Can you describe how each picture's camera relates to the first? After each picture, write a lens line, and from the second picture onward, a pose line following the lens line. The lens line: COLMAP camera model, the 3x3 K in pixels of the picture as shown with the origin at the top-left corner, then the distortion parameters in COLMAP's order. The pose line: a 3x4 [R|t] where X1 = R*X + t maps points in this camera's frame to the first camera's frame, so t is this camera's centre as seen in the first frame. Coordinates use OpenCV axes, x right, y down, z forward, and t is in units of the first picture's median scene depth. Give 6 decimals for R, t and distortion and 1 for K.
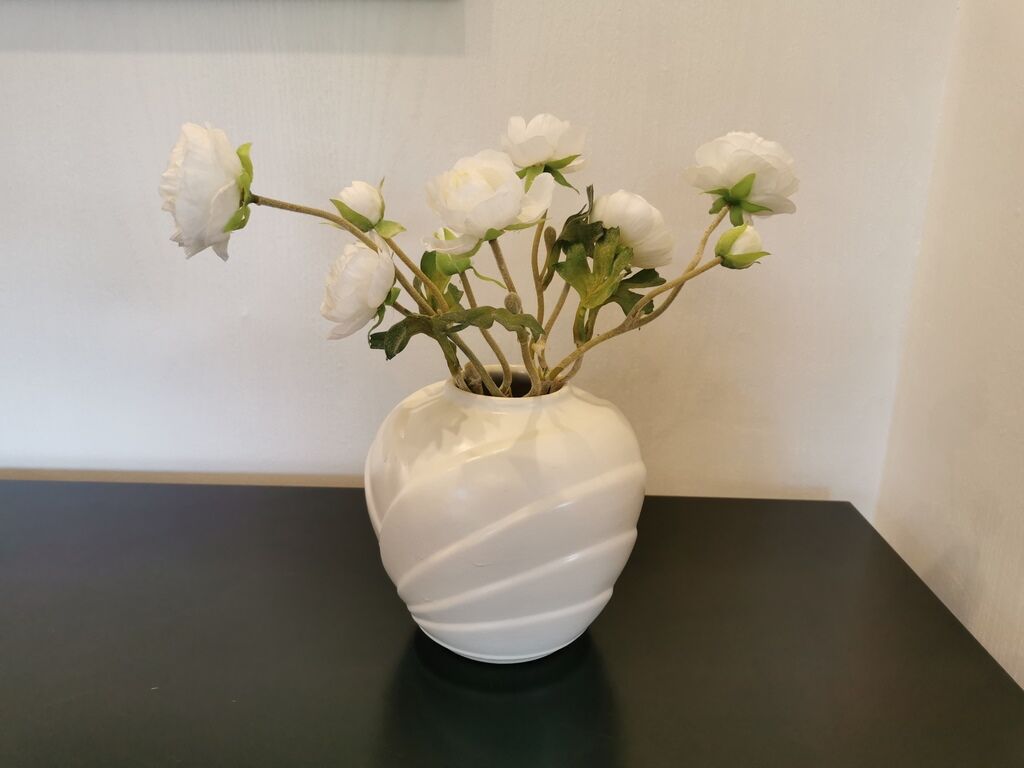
lens RADIAL K [[811.8, 0, 512.0], [0, 811.8, 384.0], [0, 0, 1]] dist [0.007980, 0.001838]
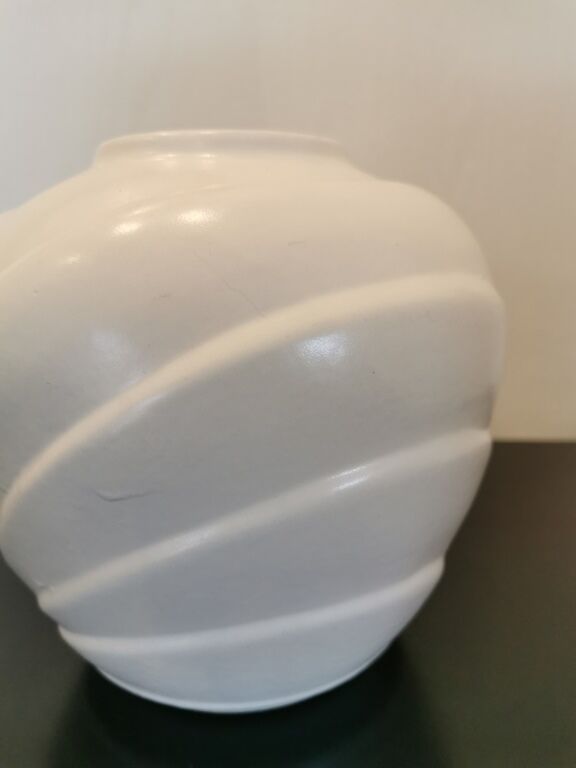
lens RADIAL K [[608.9, 0, 288.0], [0, 608.9, 384.0], [0, 0, 1]] dist [0.007980, 0.001838]
pose [[0.997030, -0.036277, -0.067933, 0.064298], [0.031906, 0.997416, -0.064363, 0.182299], [0.070093, 0.062004, 0.995612, 0.678711]]
